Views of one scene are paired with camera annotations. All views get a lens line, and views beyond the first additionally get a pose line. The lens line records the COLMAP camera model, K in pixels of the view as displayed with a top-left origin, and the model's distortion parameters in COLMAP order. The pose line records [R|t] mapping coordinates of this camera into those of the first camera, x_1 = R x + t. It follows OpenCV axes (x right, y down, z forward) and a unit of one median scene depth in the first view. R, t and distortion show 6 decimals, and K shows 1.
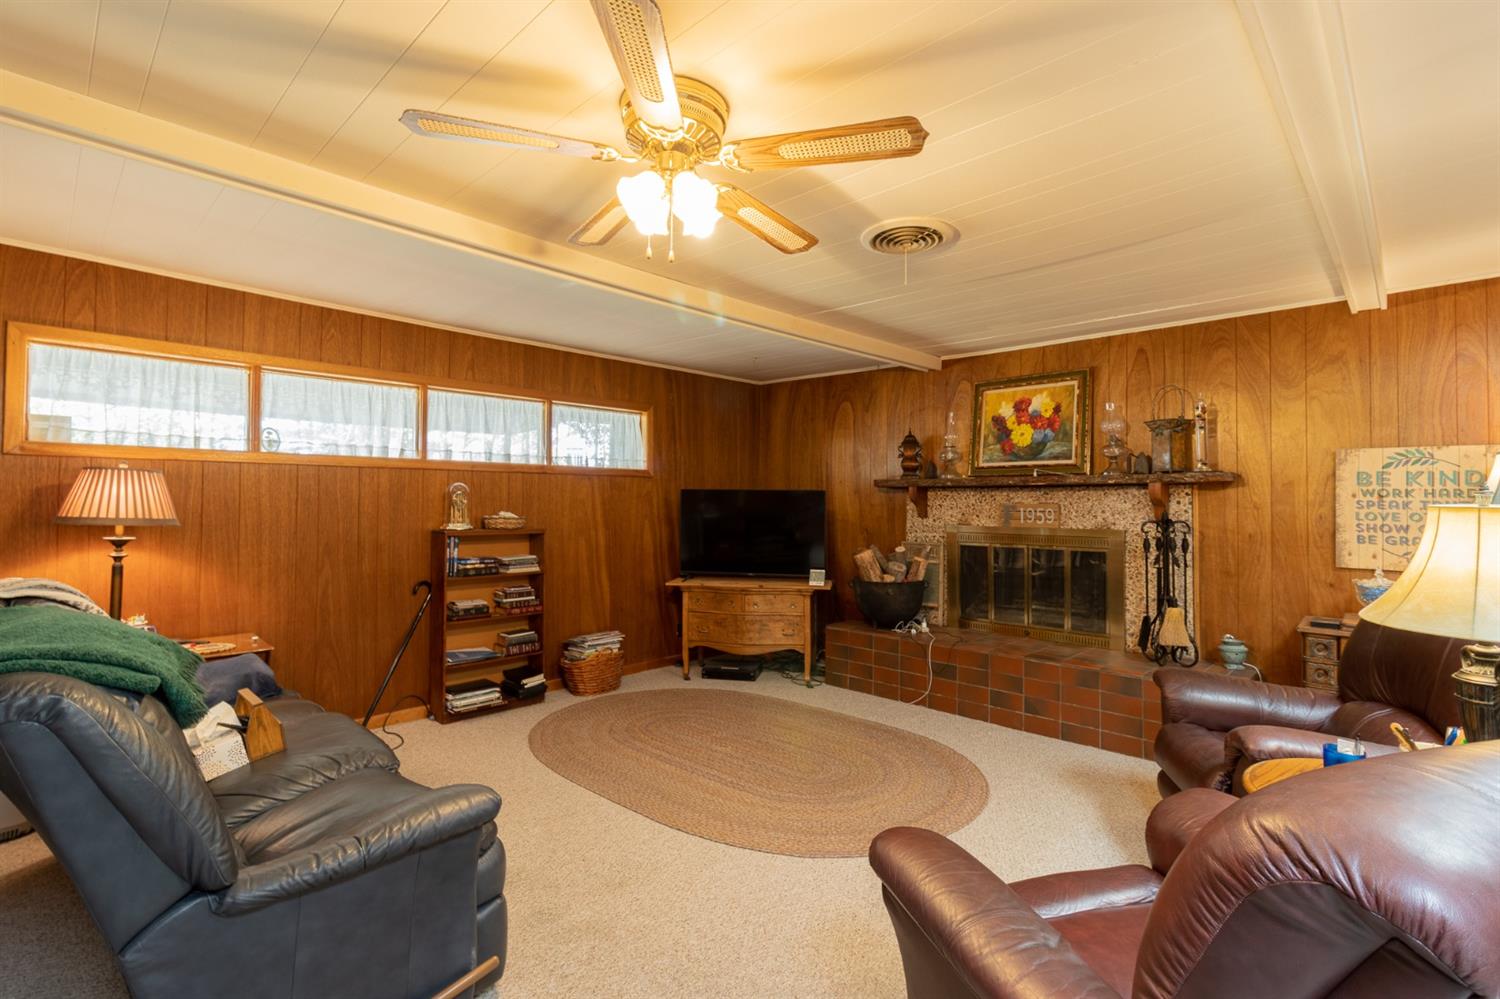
lens RADIAL K [[701.4, 0, 750.1], [0, 701.4, 491.7], [0, 0, 1]] dist [-0.002502, -0.000666]
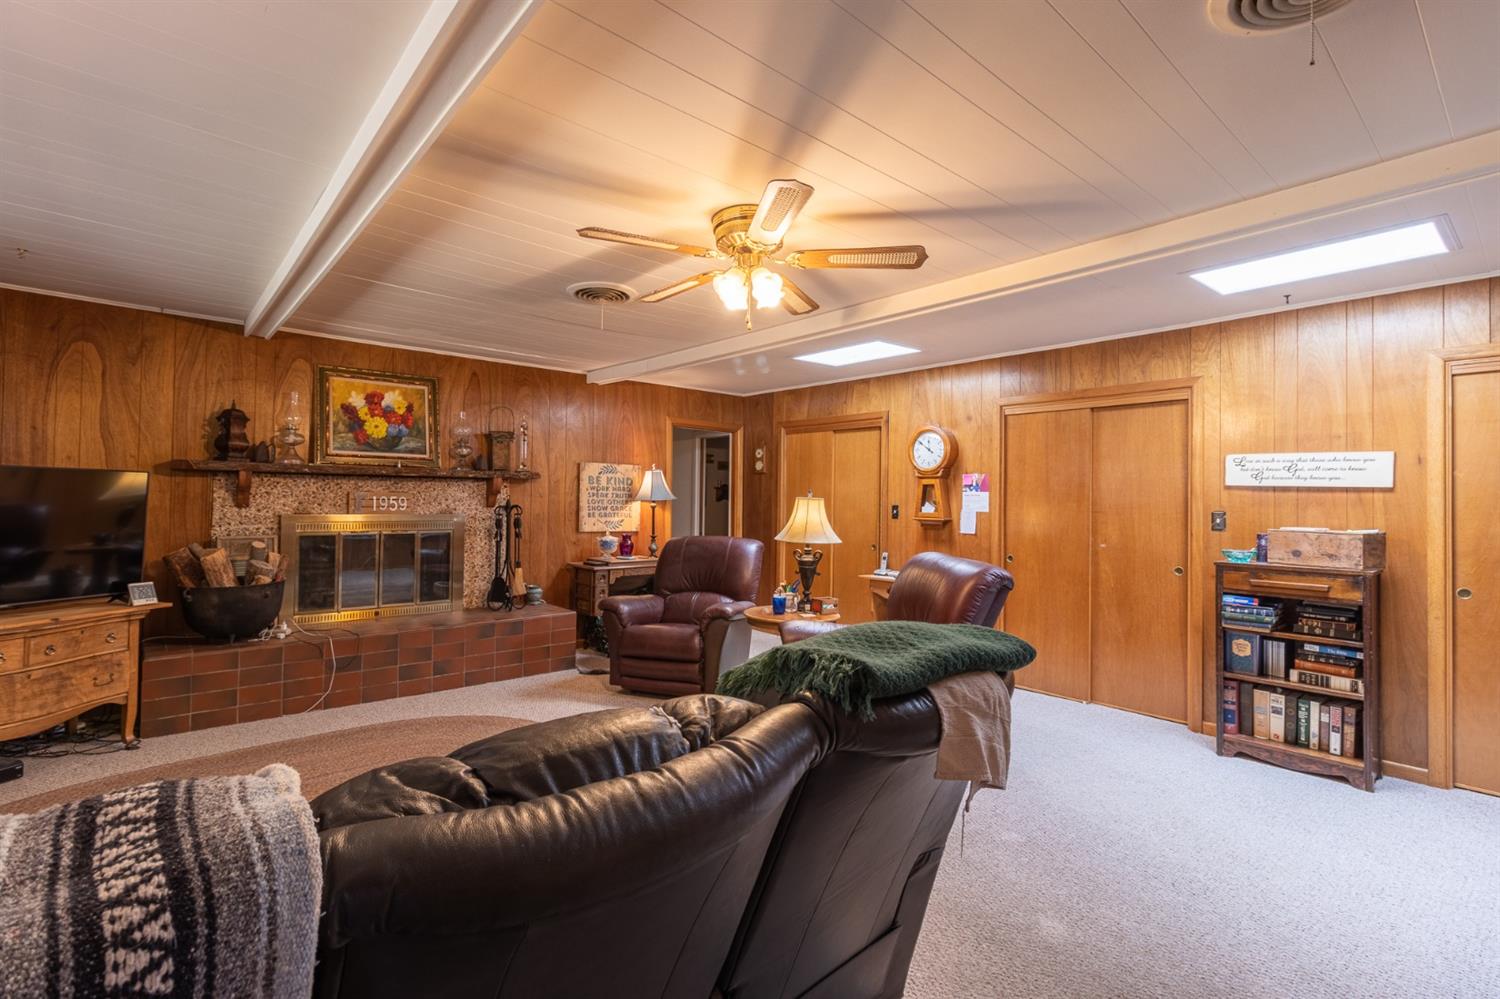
lens RADIAL K [[701.4, 0, 755.2], [0, 701.4, 496.5], [0, 0, 1]] dist [-0.002502, -0.000666]
pose [[0.062943, -0.003511, 0.998011, -0.665984], [-0.029537, 0.999549, 0.005380, 0.000811], [-0.997580, -0.029817, 0.062811, 0.384629]]
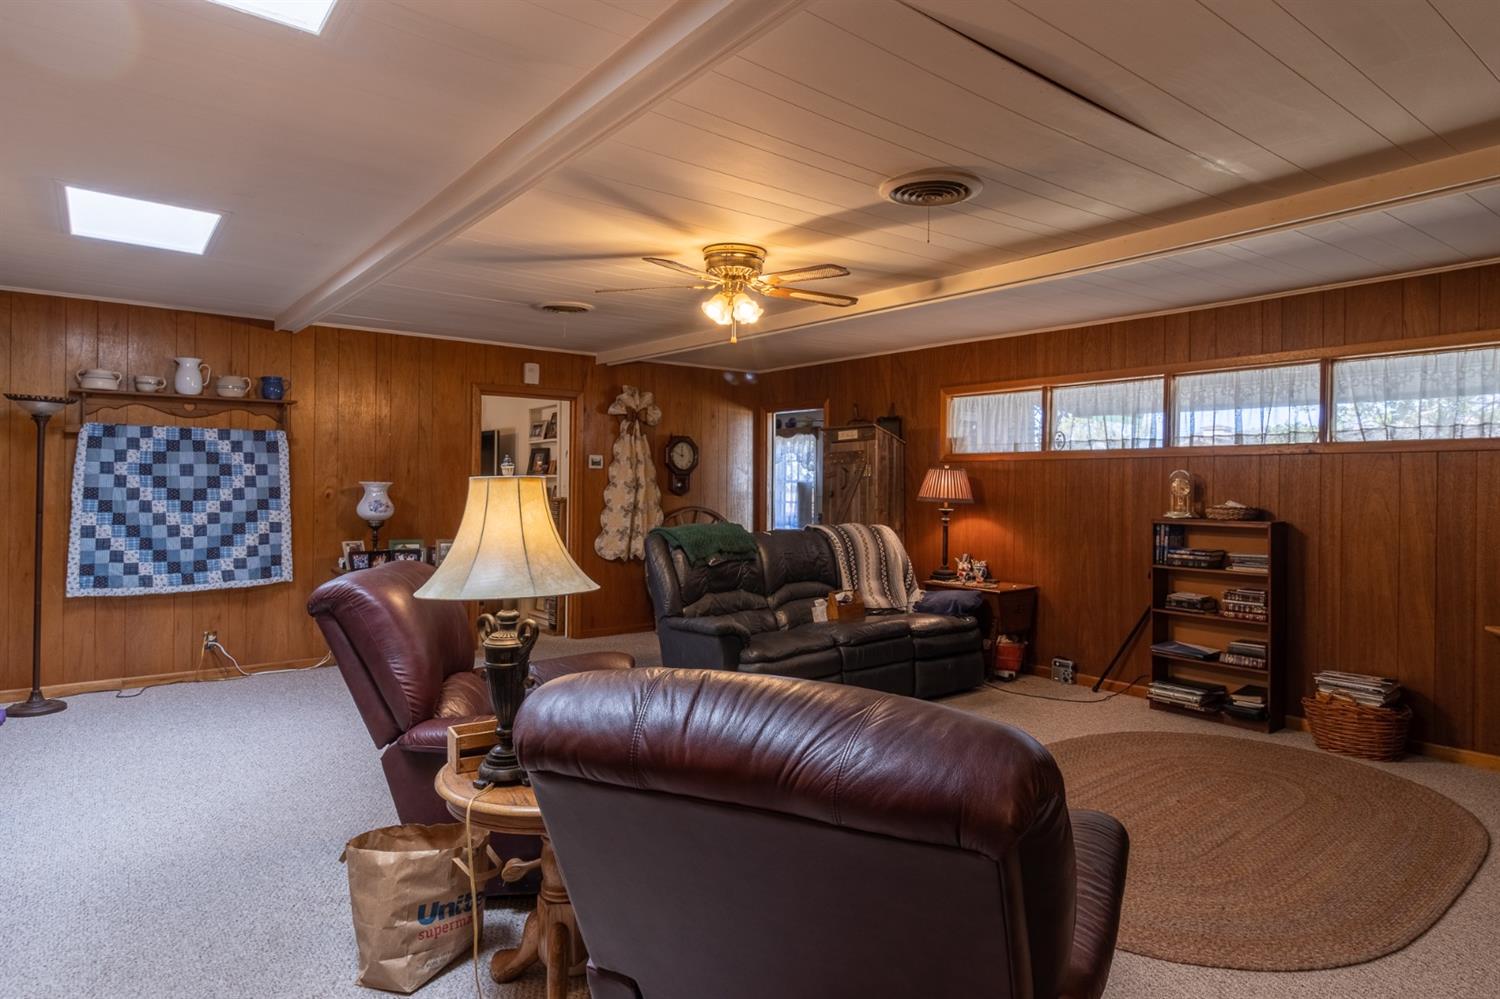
lens RADIAL K [[866.4, 0, 749.1], [0, 866.4, 494.5], [0, 0, 1]] dist [0.006655, 0.000712]
pose [[-0.148559, -0.002295, -0.988901, 0.845324], [-0.000350, 0.999997, -0.002268, 0.024184], [0.988904, 0.000009, -0.148559, 0.583500]]
